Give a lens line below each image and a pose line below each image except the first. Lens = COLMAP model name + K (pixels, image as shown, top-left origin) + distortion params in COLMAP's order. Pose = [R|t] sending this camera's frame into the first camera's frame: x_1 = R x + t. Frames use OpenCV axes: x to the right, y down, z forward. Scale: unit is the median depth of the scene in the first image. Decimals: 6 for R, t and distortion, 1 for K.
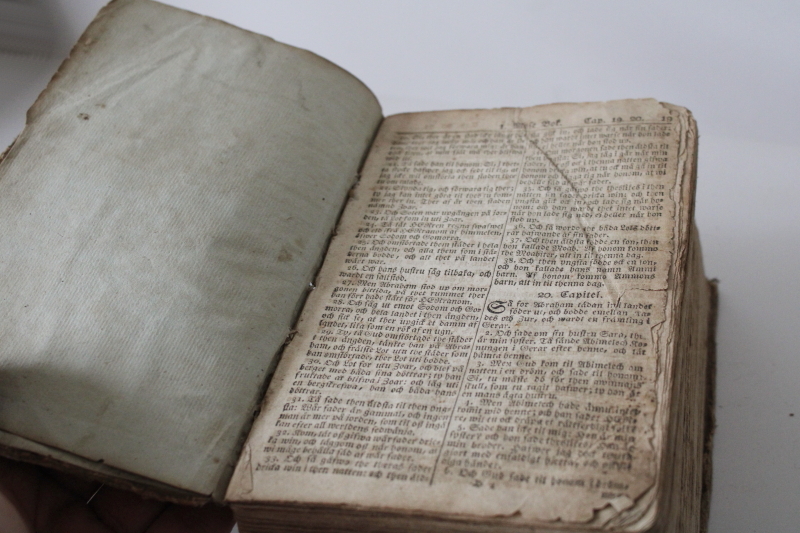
lens RADIAL K [[1220.1, 0, 400.0], [0, 1220.1, 266.5], [0, 0, 1]] dist [-0.071579, 0.013143]
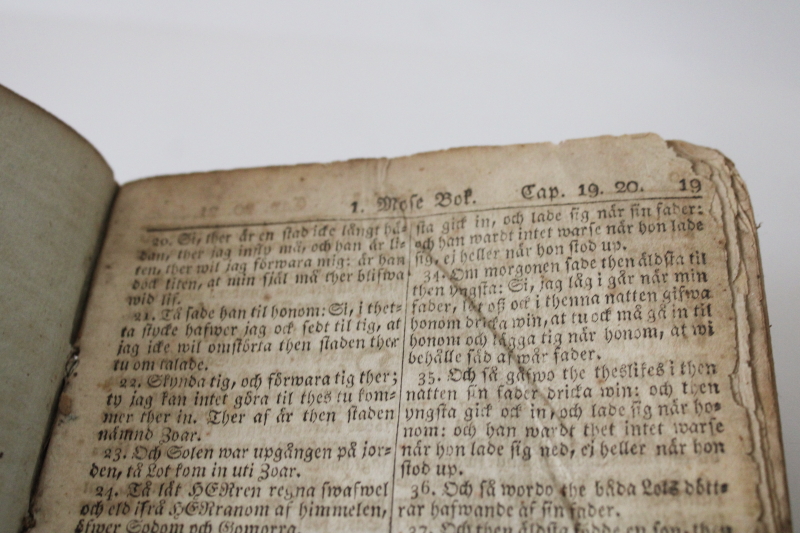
lens RADIAL K [[1220.1, 0, 400.0], [0, 1220.1, 266.5], [0, 0, 1]] dist [-0.071579, 0.013143]
pose [[0.985621, -0.114605, 0.124165, 0.039249], [0.088148, 0.975654, 0.200820, -0.200546], [-0.144157, -0.186988, 0.971727, 0.537679]]
